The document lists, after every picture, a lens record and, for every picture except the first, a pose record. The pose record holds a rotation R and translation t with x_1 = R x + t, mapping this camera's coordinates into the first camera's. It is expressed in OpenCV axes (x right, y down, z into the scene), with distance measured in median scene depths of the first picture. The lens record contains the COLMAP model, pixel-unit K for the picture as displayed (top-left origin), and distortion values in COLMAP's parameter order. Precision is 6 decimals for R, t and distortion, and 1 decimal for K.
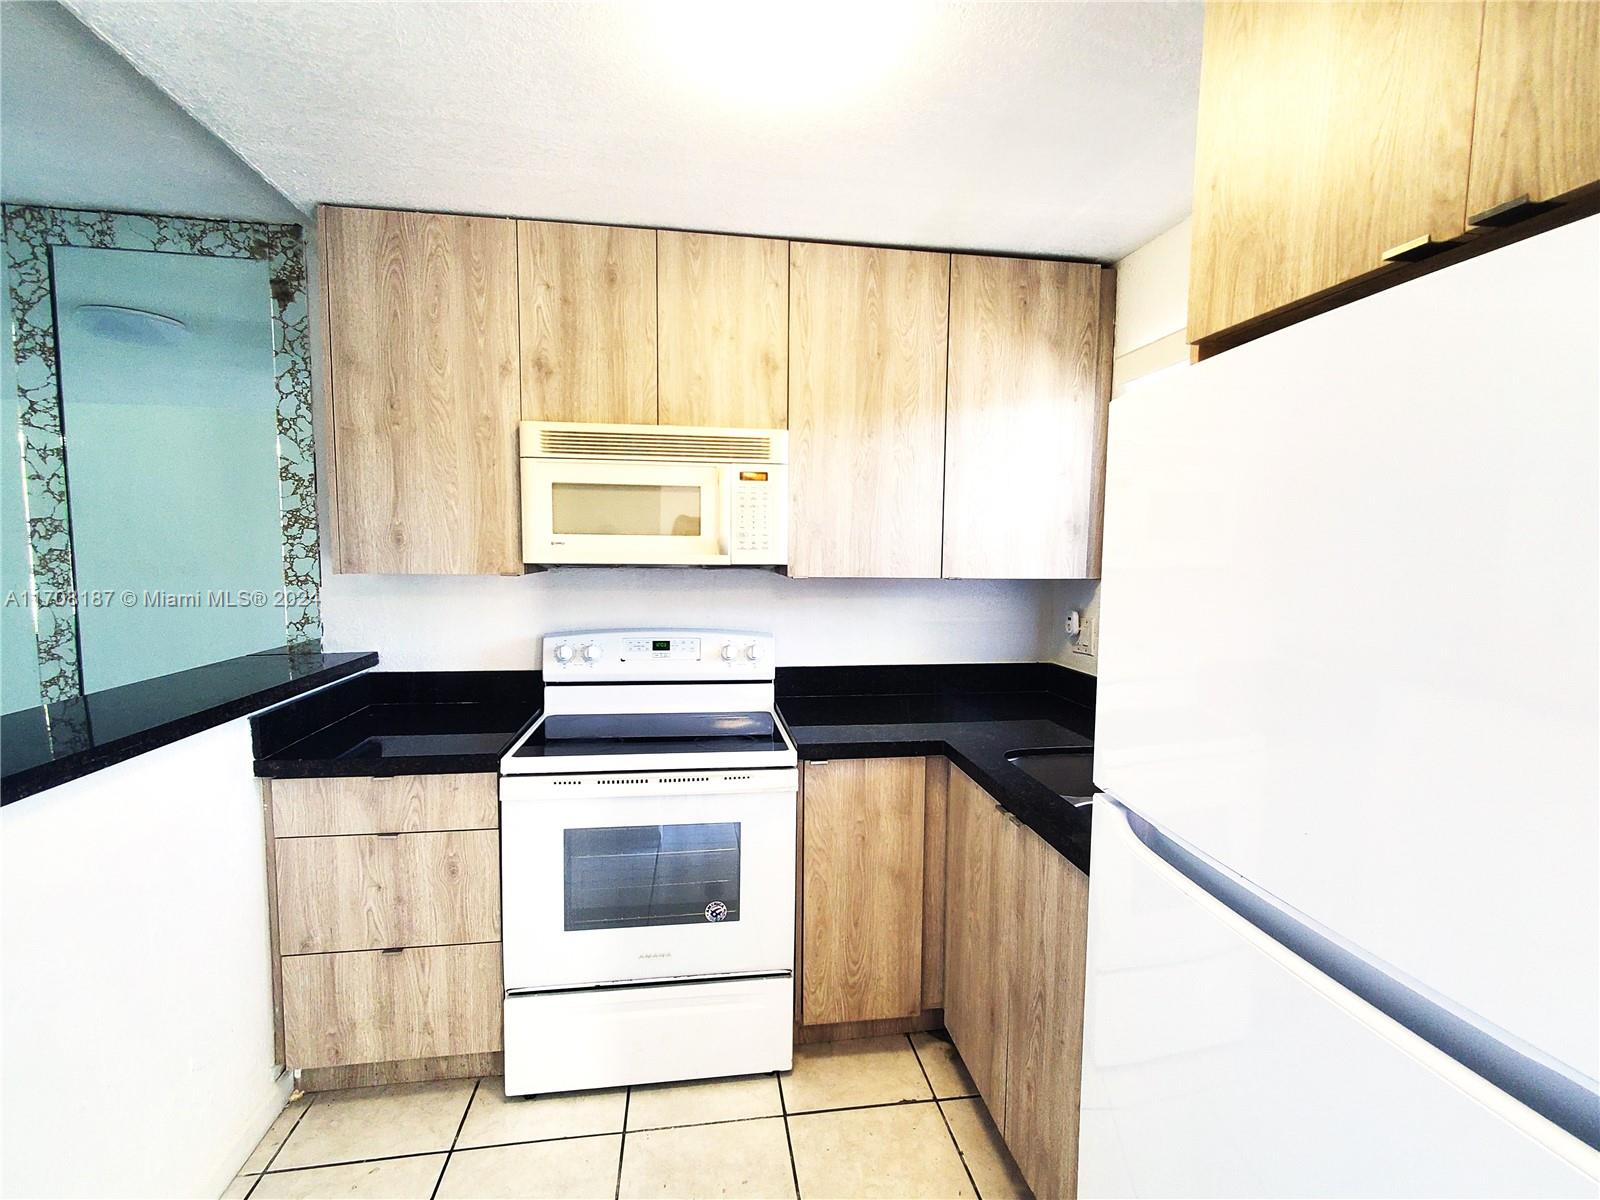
lens RADIAL K [[738.3, 0, 803.1], [0, 738.3, 611.1], [0, 0, 1]] dist [0.005444, -0.000473]
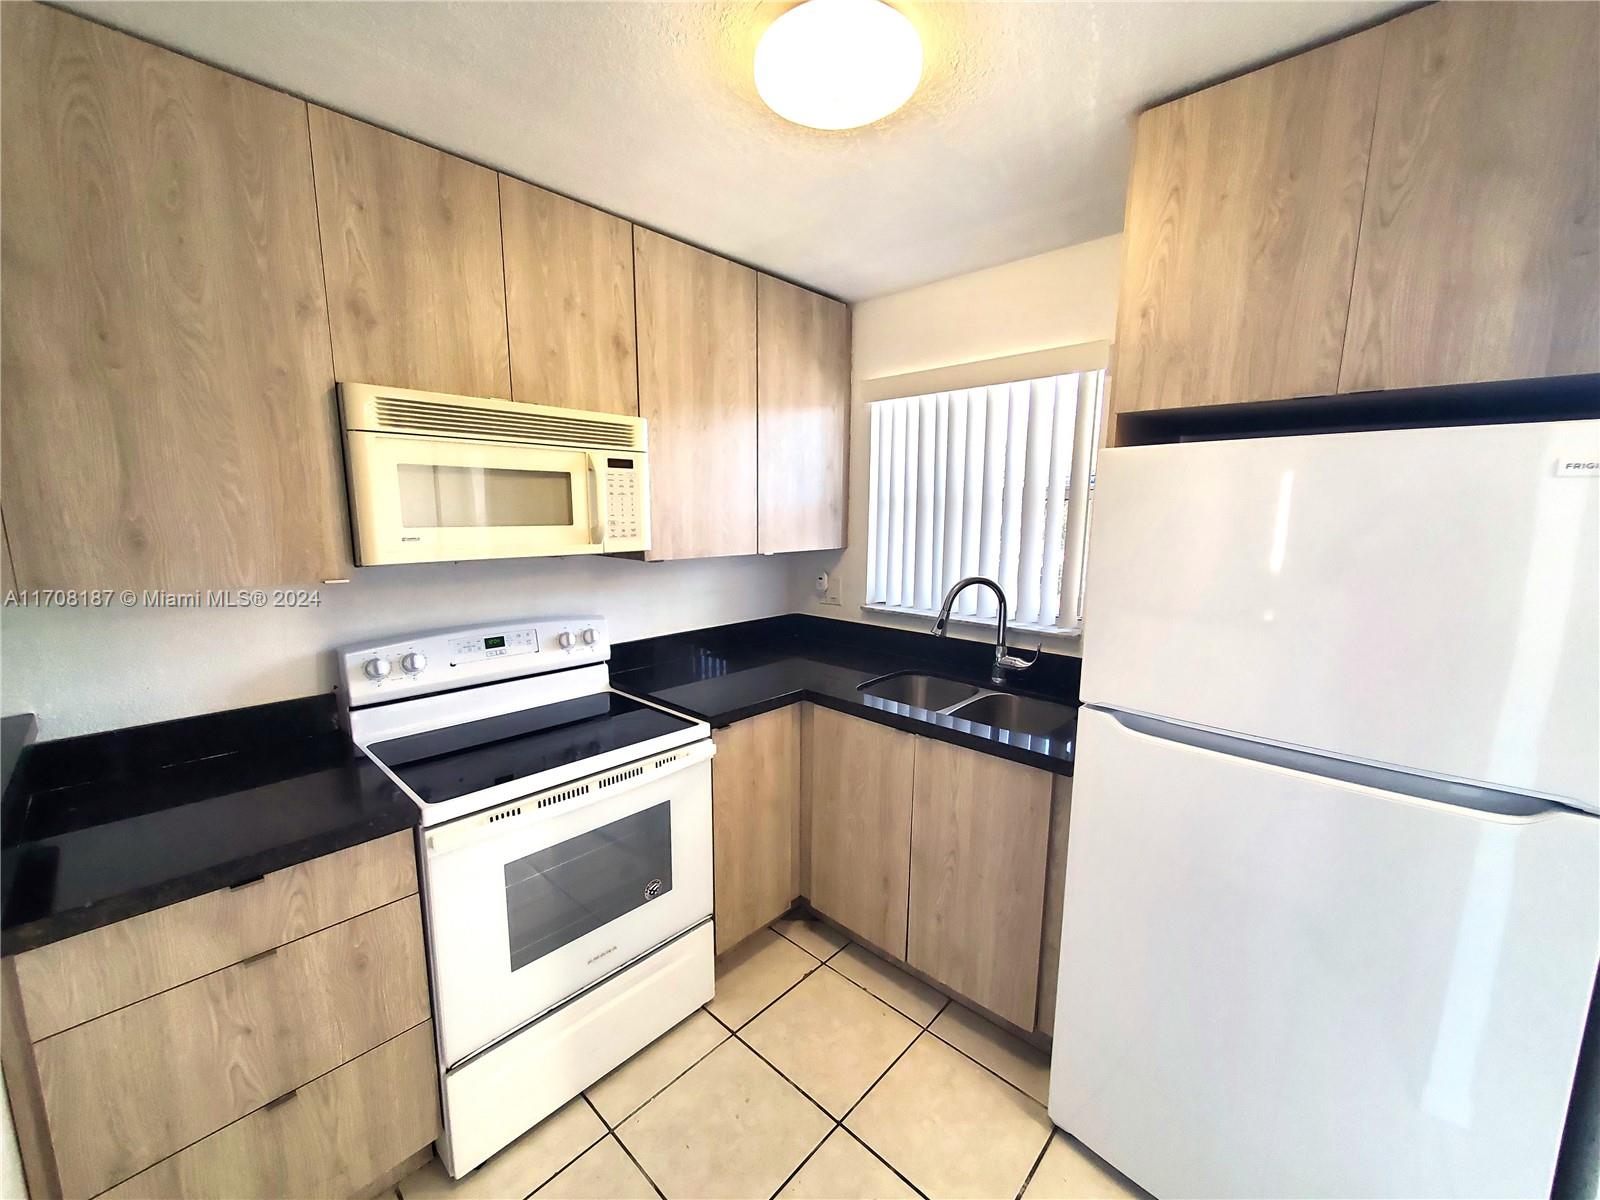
lens RADIAL K [[633.7, 0, 800.5], [0, 633.7, 607.0], [0, 0, 1]] dist [0.002465, -0.001673]
pose [[0.782593, -0.104680, 0.613669, -0.426583], [0.055612, 0.993576, 0.098563, -0.061101], [-0.620044, -0.043007, 0.783387, 0.172419]]
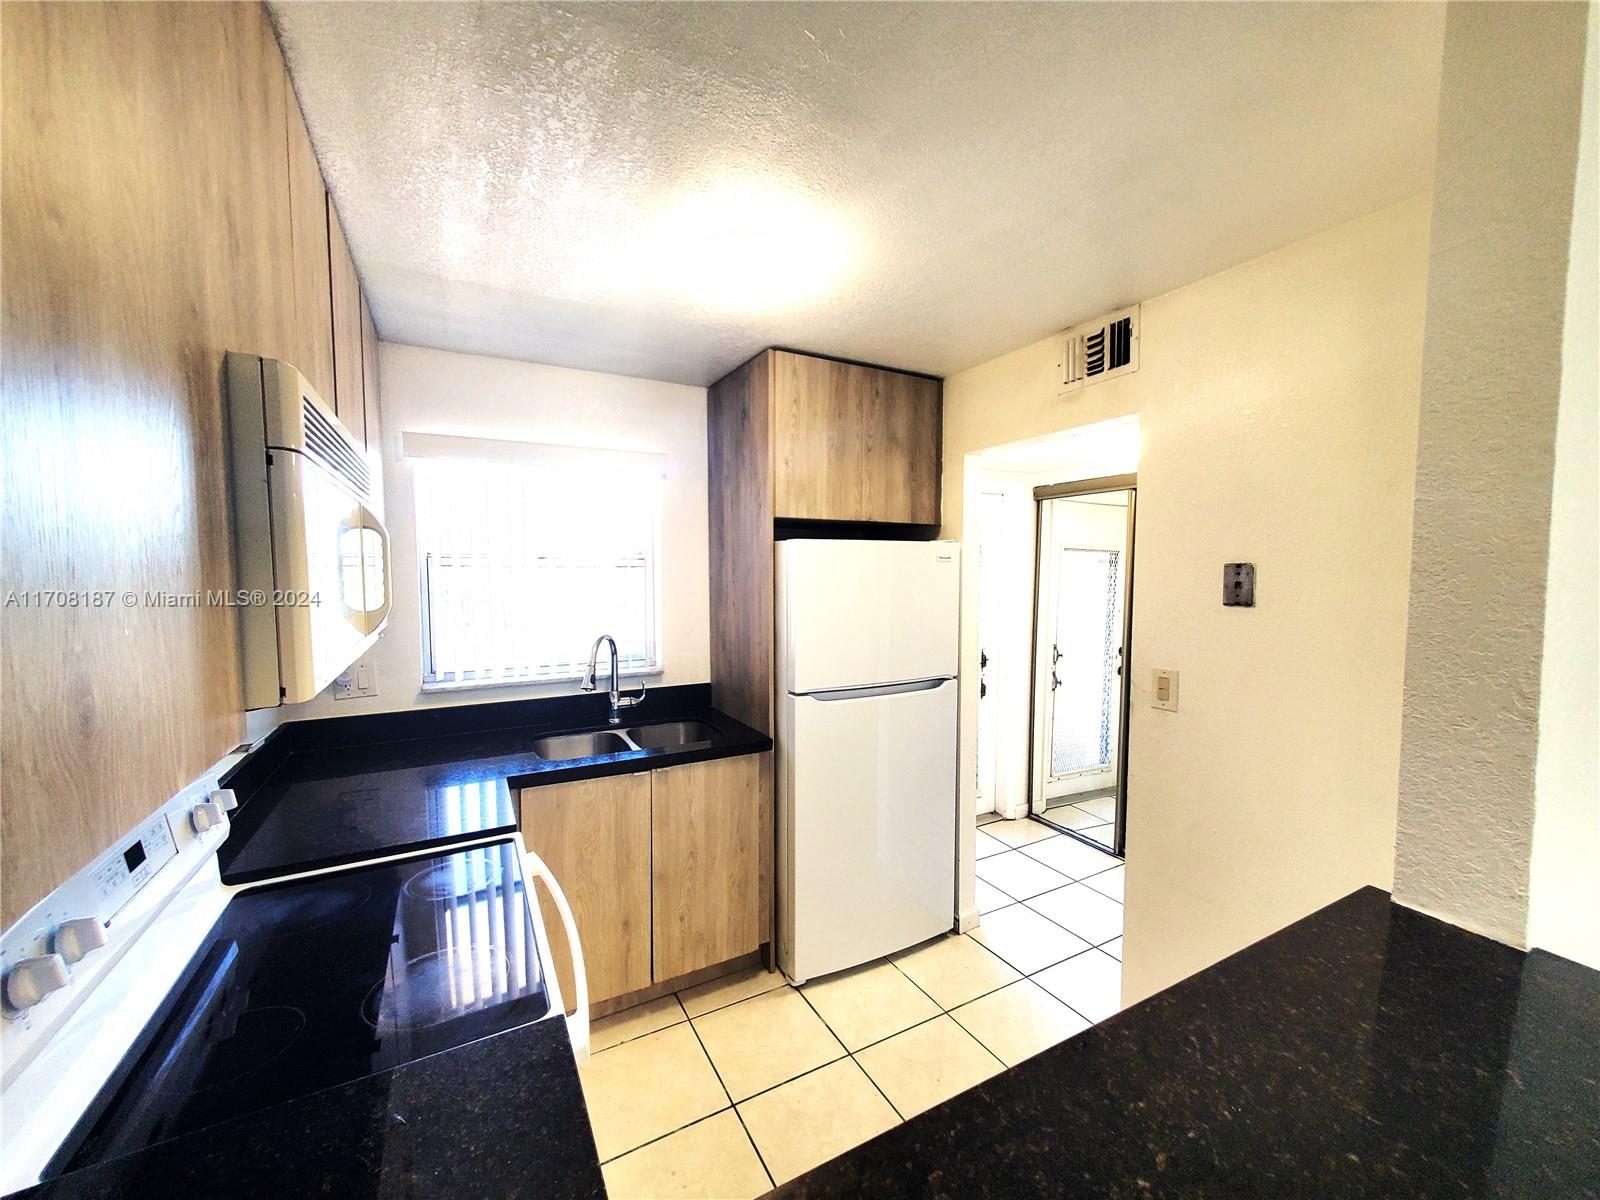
lens RADIAL K [[633.7, 0, 807.5], [0, 633.7, 605.7], [0, 0, 1]] dist [0.002465, -0.001673]
pose [[-0.345111, -0.062105, 0.936505, -0.794797], [0.077123, 0.992557, 0.094243, -0.125597], [-0.935388, 0.104751, -0.337752, 0.831119]]
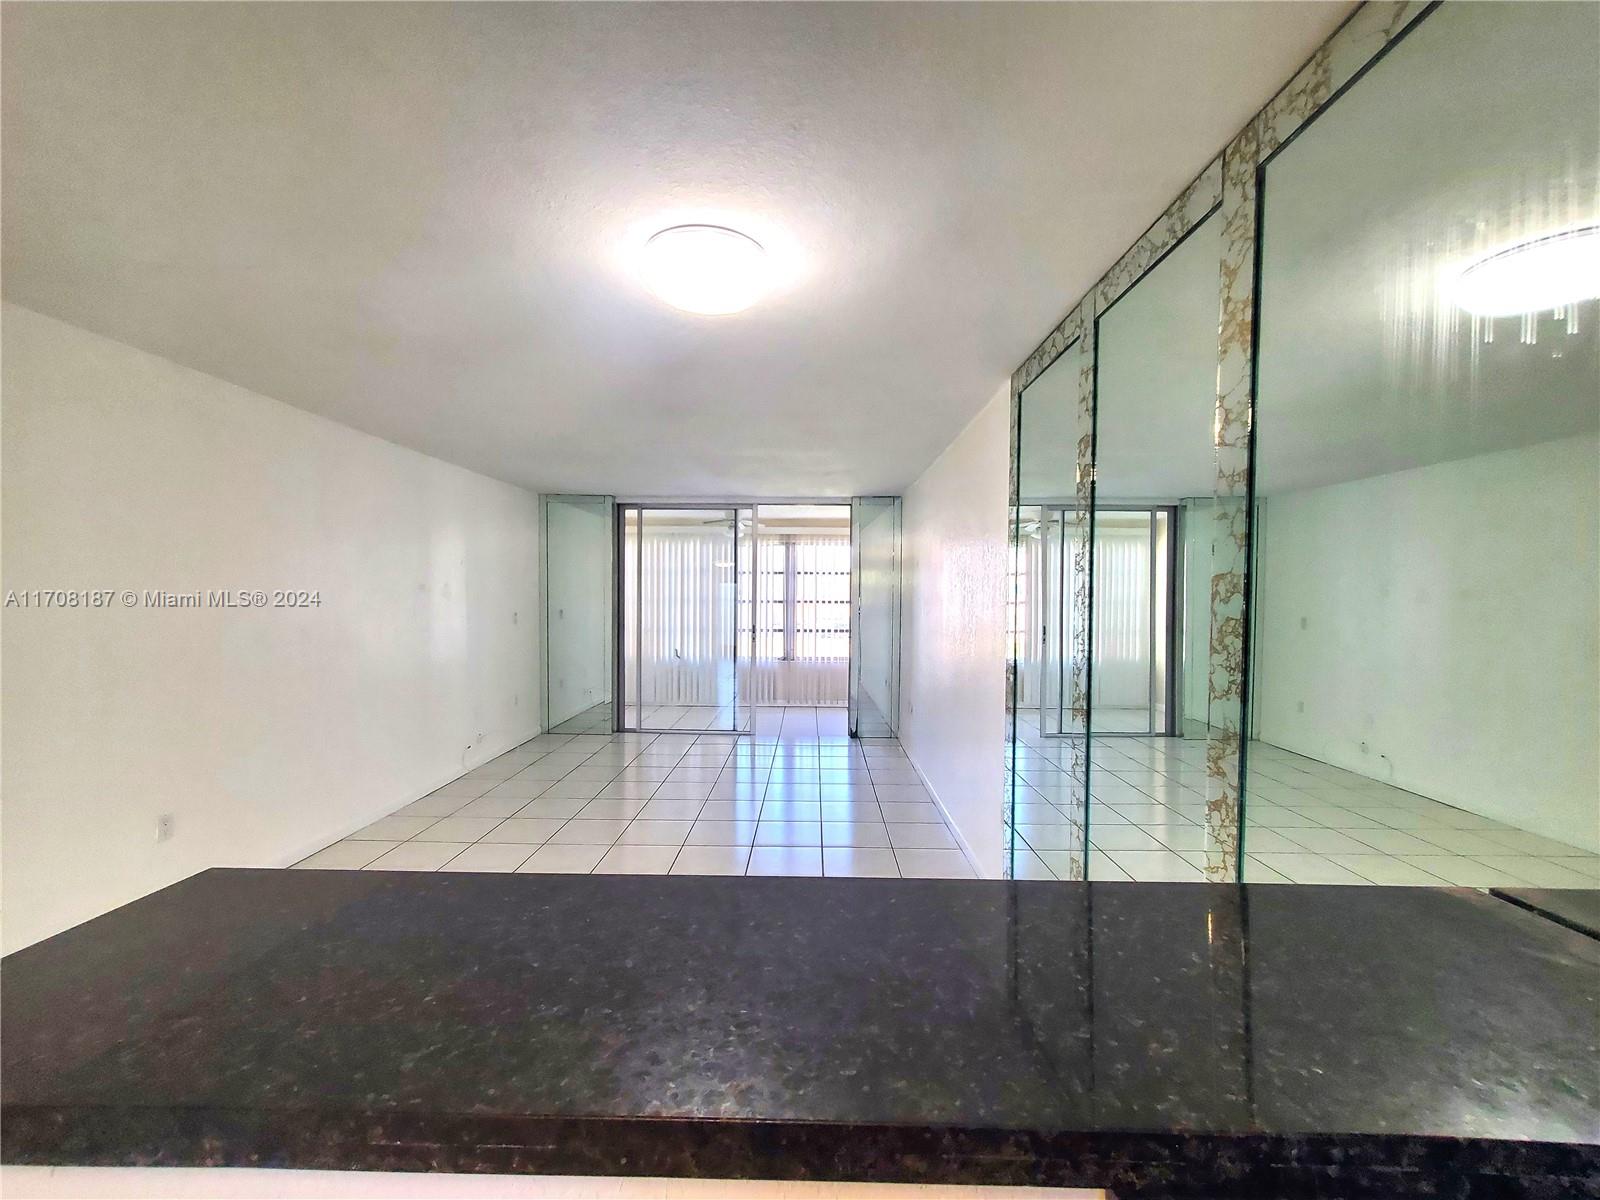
lens RADIAL K [[633.7, 0, 799.5], [0, 633.7, 610.1], [0, 0, 1]] dist [0.002465, -0.001673]
pose [[-0.160045, 0.015300, -0.986991, -0.384606], [-0.094885, 0.995011, 0.030810, -0.074624], [0.982539, 0.098581, -0.157795, 0.736378]]
